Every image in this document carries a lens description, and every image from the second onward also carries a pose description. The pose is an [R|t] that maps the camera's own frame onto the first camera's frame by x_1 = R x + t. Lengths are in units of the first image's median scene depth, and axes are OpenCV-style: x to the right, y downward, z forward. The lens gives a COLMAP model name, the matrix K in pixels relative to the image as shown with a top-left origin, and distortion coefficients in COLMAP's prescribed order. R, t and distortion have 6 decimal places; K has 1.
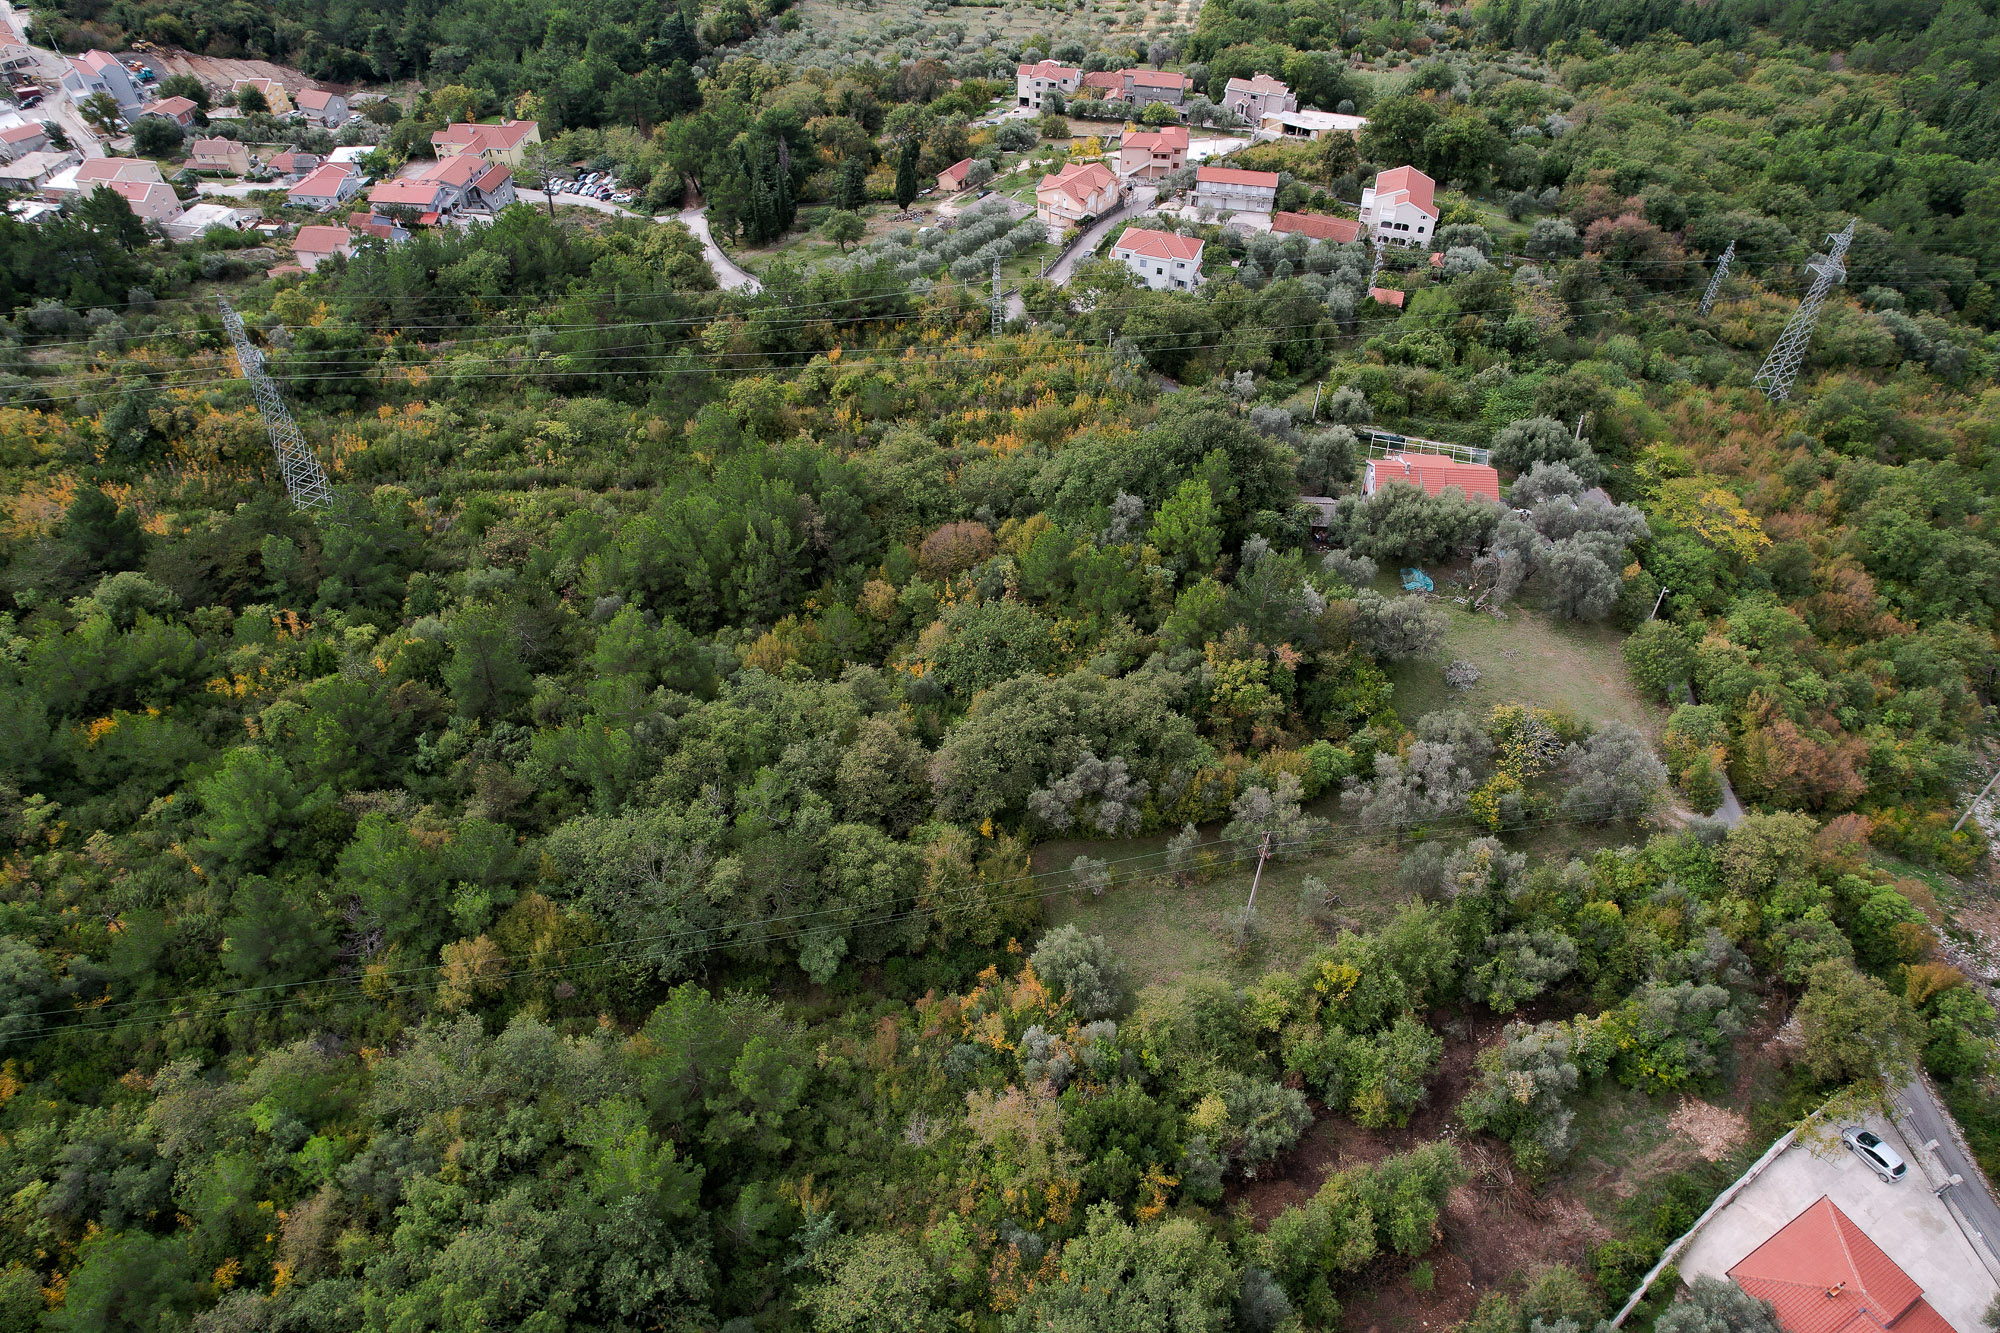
lens RADIAL K [[1277.8, 0, 1004.1], [0, 1277.8, 684.2], [0, 0, 1]] dist [-0.078399, 0.070100]
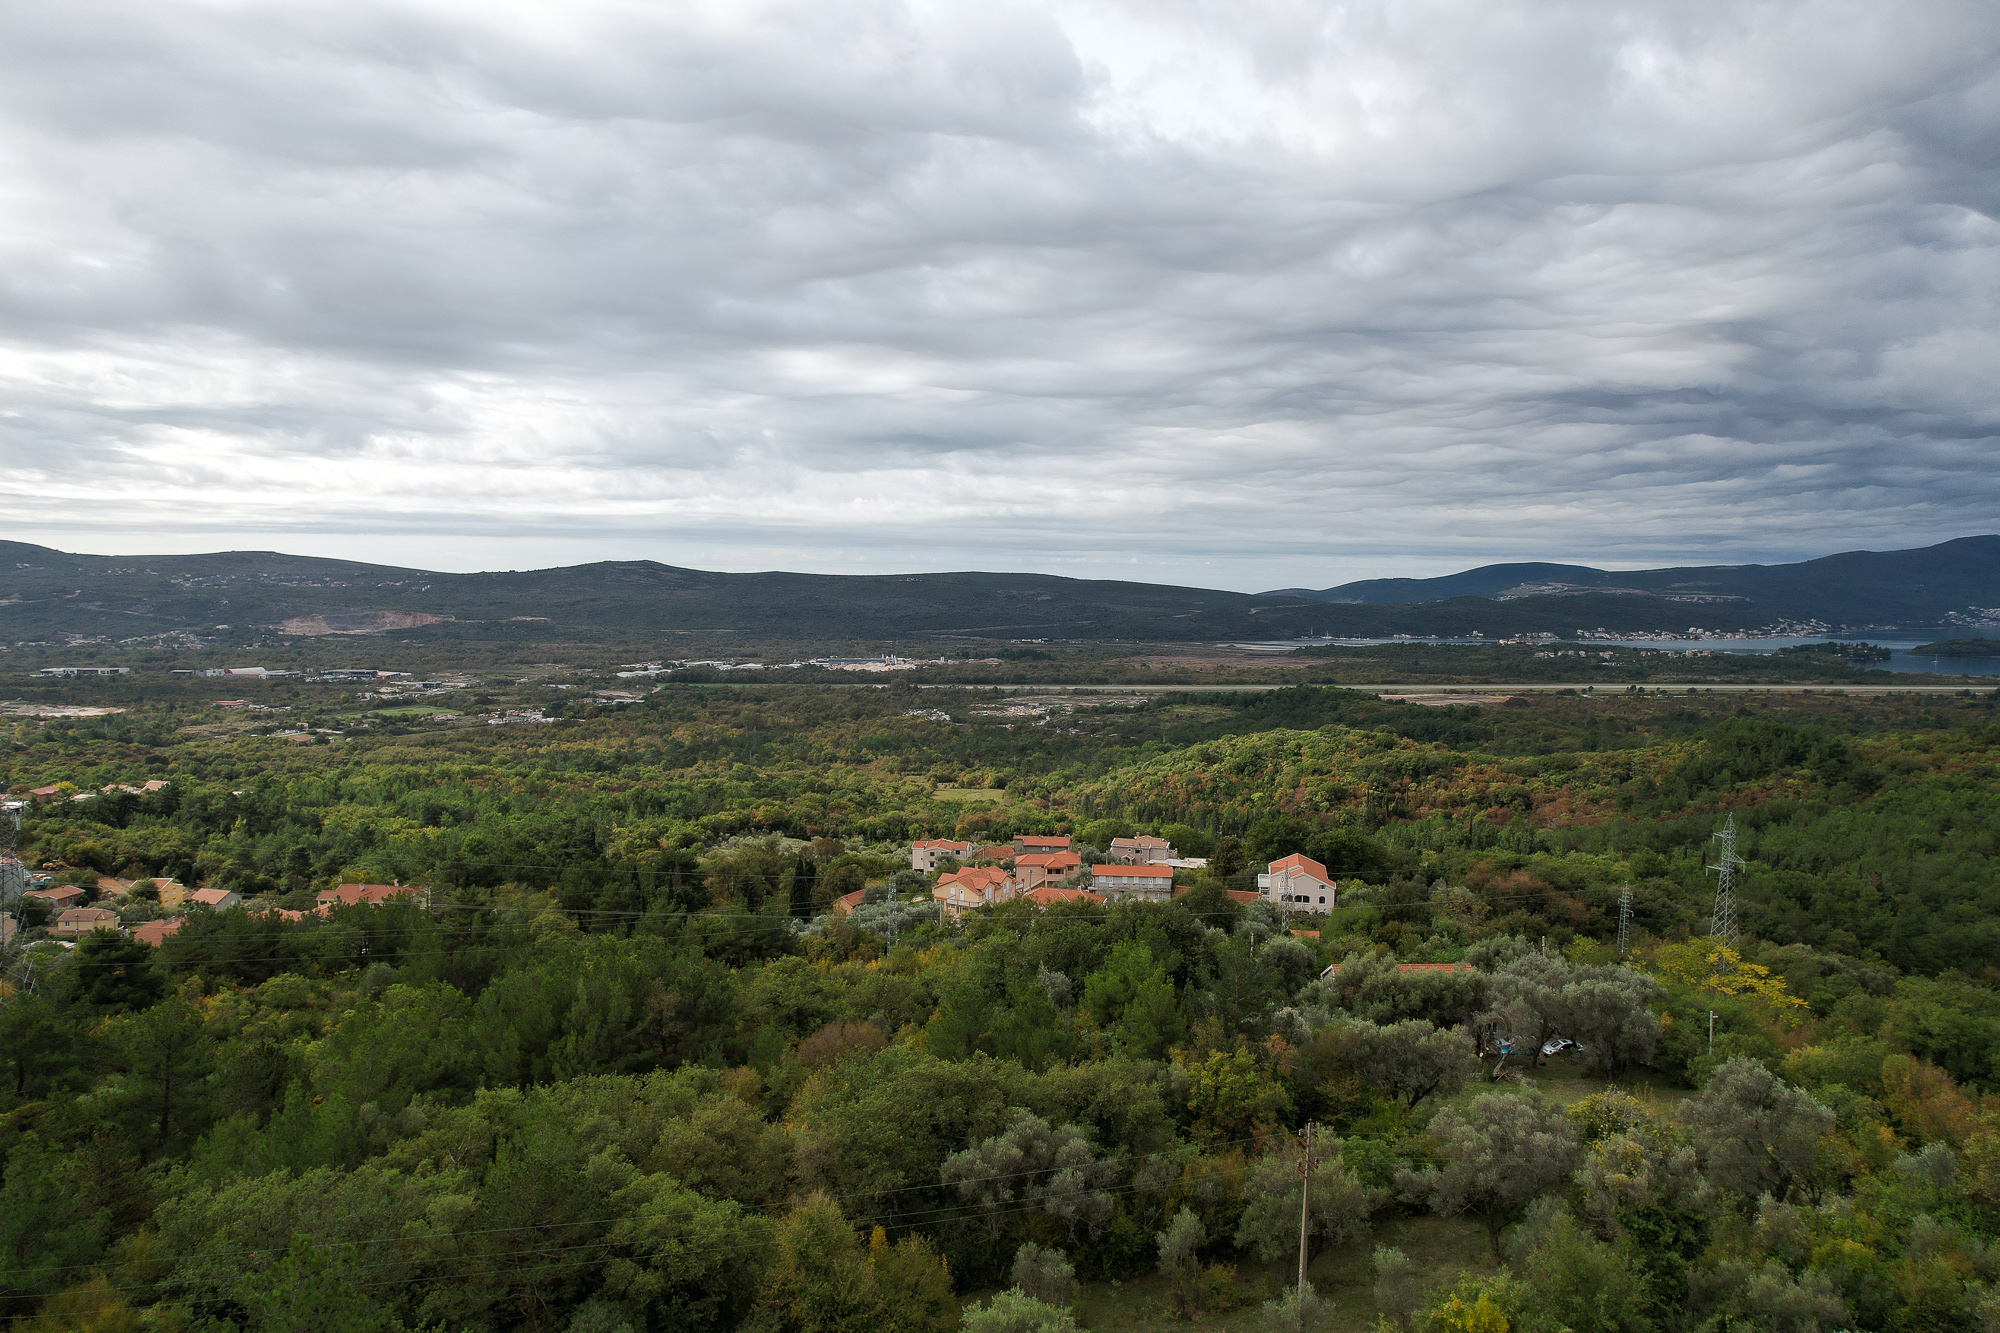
lens RADIAL K [[1277.8, 0, 1004.8], [0, 1277.8, 694.0], [0, 0, 1]] dist [-0.078399, 0.070100]
pose [[0.996483, -0.001615, 0.083774, -0.002374], [0.055917, 0.757426, -0.650522, 0.253311], [-0.062402, 0.652919, 0.754853, 0.257448]]
